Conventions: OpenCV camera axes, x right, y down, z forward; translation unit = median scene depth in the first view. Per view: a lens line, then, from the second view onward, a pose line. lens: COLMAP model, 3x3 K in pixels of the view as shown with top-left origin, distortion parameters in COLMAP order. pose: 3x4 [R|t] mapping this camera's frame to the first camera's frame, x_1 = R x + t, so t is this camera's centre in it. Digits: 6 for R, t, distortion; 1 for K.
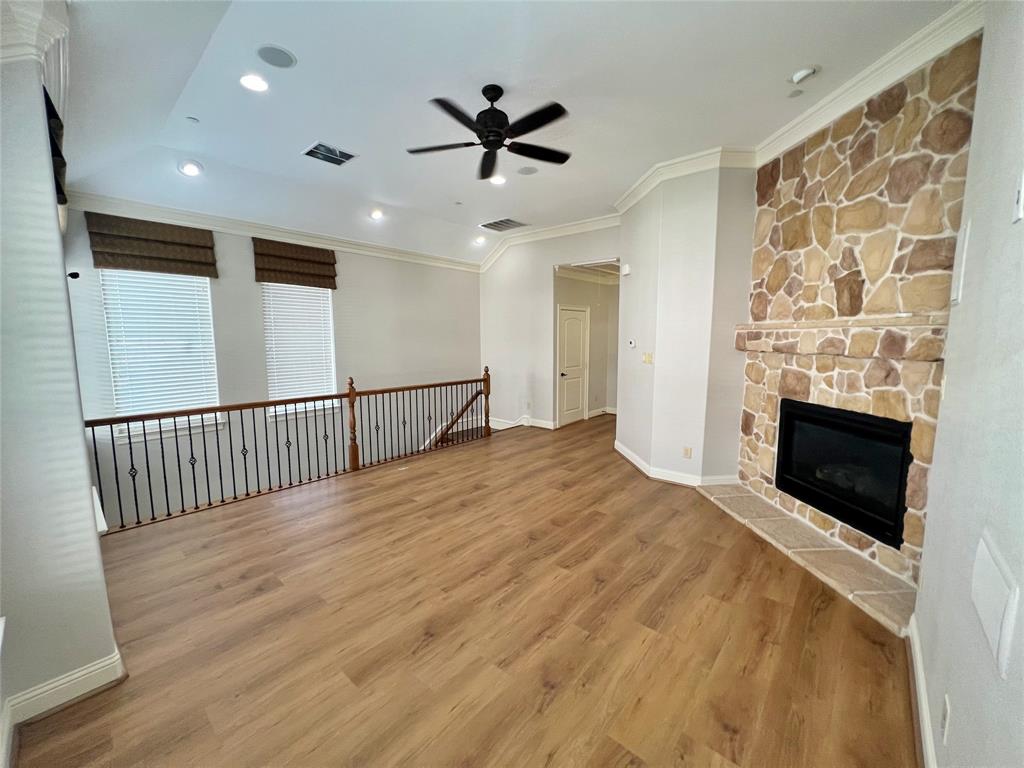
lens RADIAL K [[409.4, 0, 506.9], [0, 409.4, 383.7], [0, 0, 1]] dist [-0.002019, 0.000513]
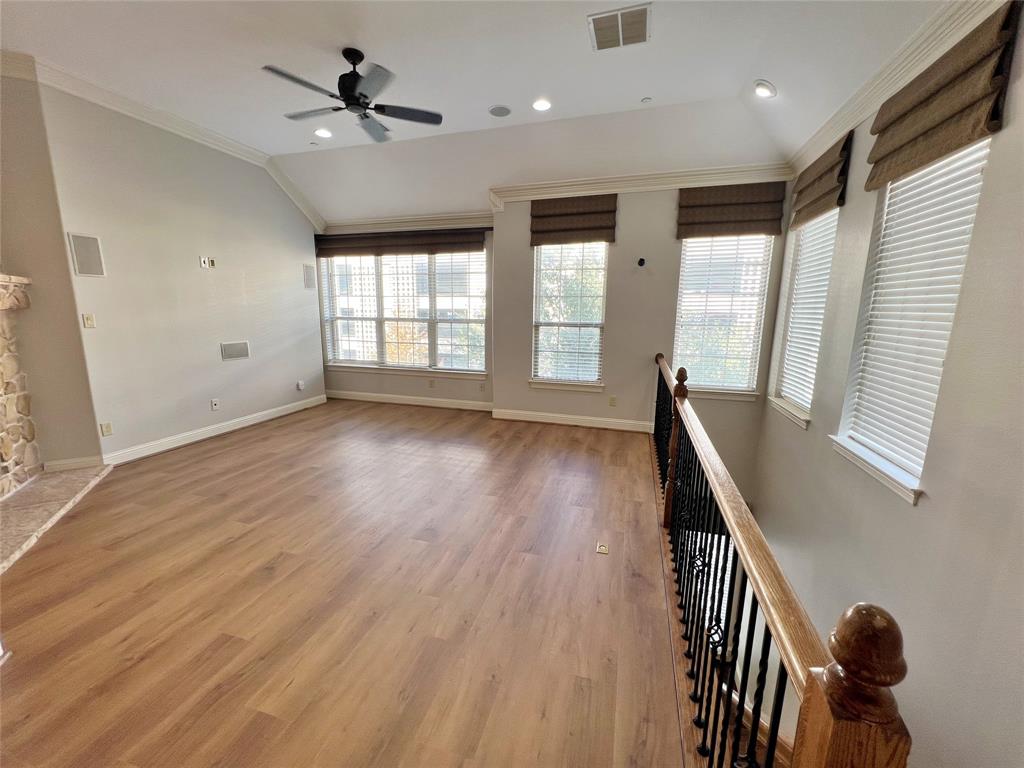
lens RADIAL K [[411.3, 0, 510.3], [0, 411.3, 380.4], [0, 0, 1]] dist [-0.002127, 0.000334]
pose [[-0.905122, 0.069448, -0.419441, 0.093929], [-0.053207, 0.960309, 0.273818, -0.210868], [0.421809, 0.270156, -0.865501, 2.129490]]
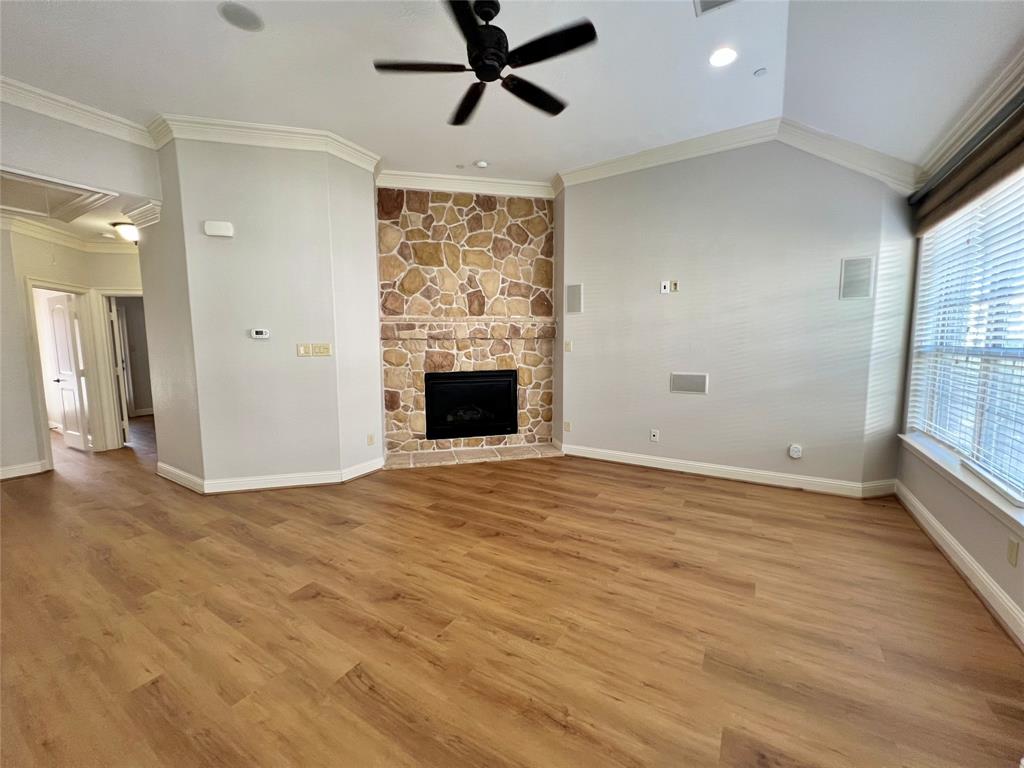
lens RADIAL K [[409.4, 0, 511.4], [0, 409.4, 384.1], [0, 0, 1]] dist [-0.002019, 0.000513]
pose [[-0.172601, -0.094796, 0.980420, -0.838434], [0.121977, 0.985640, 0.116774, -0.062125], [-0.977410, 0.139744, -0.158559, 1.094931]]
